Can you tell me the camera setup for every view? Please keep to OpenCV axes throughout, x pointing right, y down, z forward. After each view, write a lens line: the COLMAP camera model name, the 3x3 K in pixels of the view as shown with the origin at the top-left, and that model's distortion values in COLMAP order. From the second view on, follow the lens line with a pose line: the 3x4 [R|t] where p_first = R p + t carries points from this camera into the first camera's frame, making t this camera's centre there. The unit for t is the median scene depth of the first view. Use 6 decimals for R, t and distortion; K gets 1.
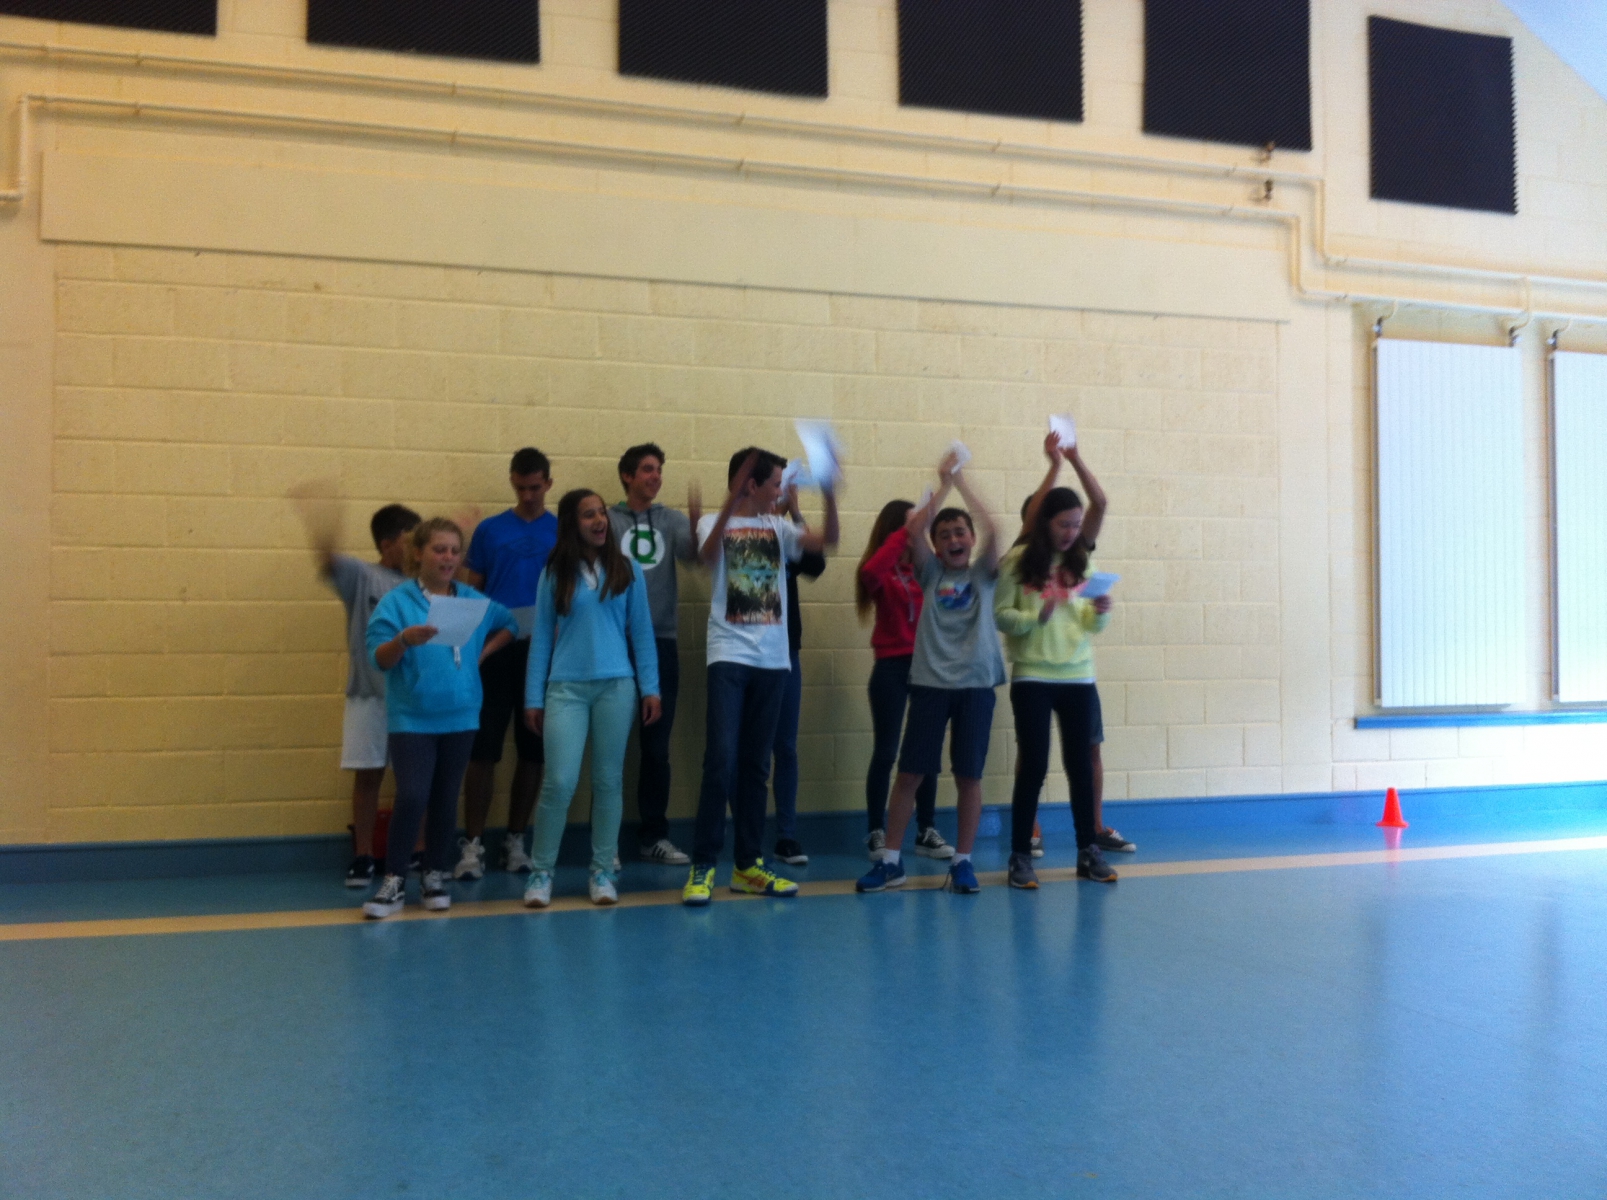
lens RADIAL K [[1675.2, 0, 796.6], [0, 1675.2, 606.6], [0, 0, 1]] dist [-0.031222, 0.000000]
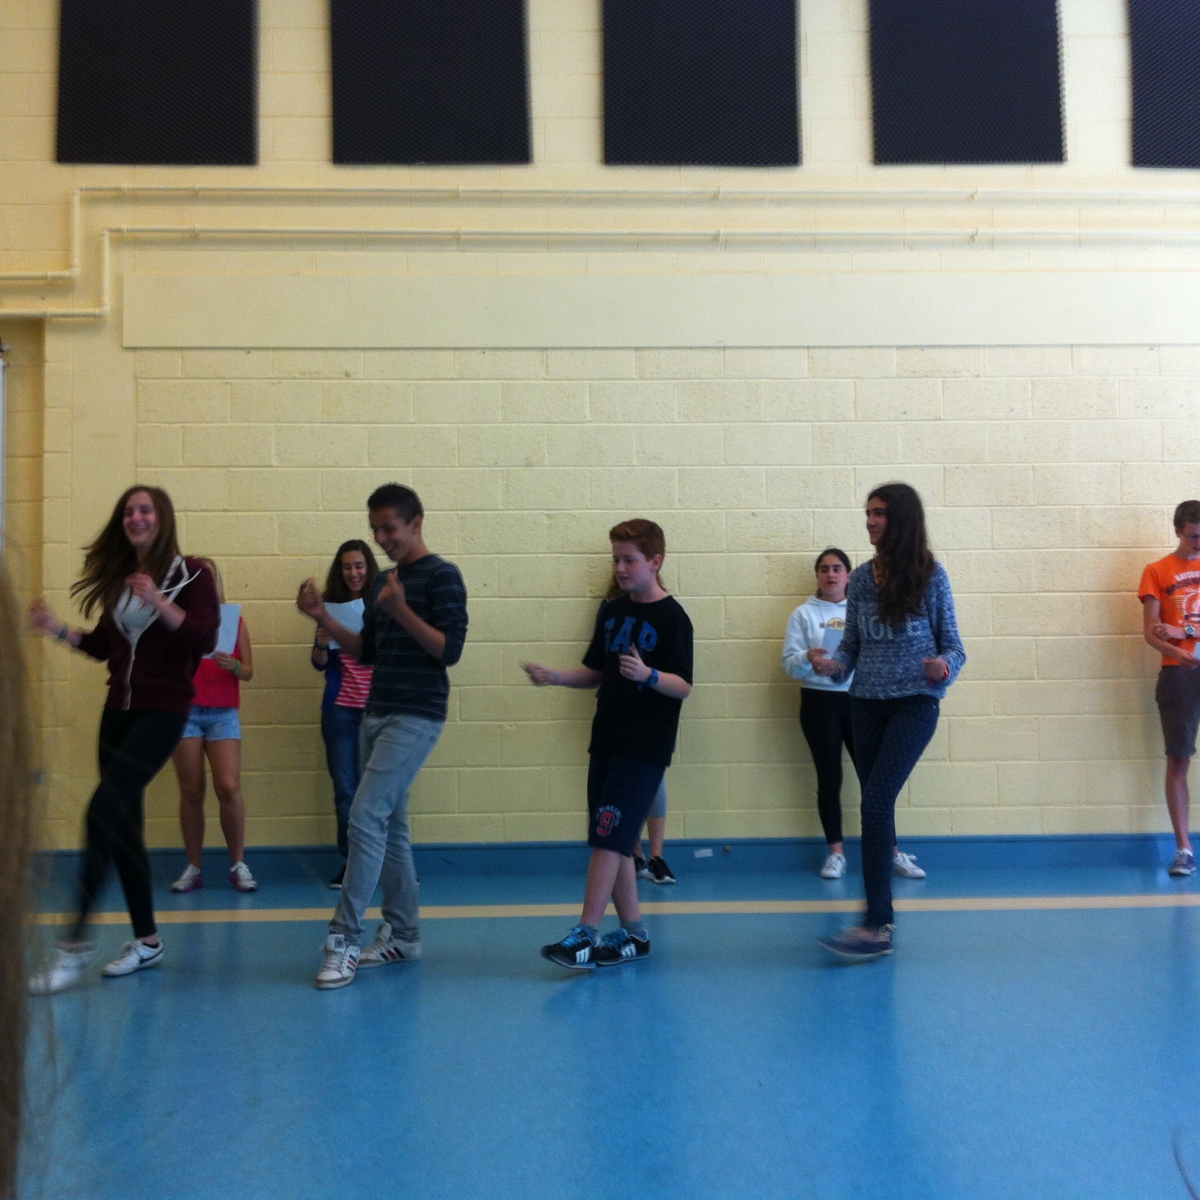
lens RADIAL K [[1483.2, 0, 620.7], [0, 1483.2, 600.9], [0, 0, 1]] dist [0.039087, 0.000000]
pose [[0.956063, -0.021009, -0.292407, 0.191911], [0.012805, 0.999470, -0.029943, 0.000499], [0.292881, 0.024883, 0.955825, 0.067613]]
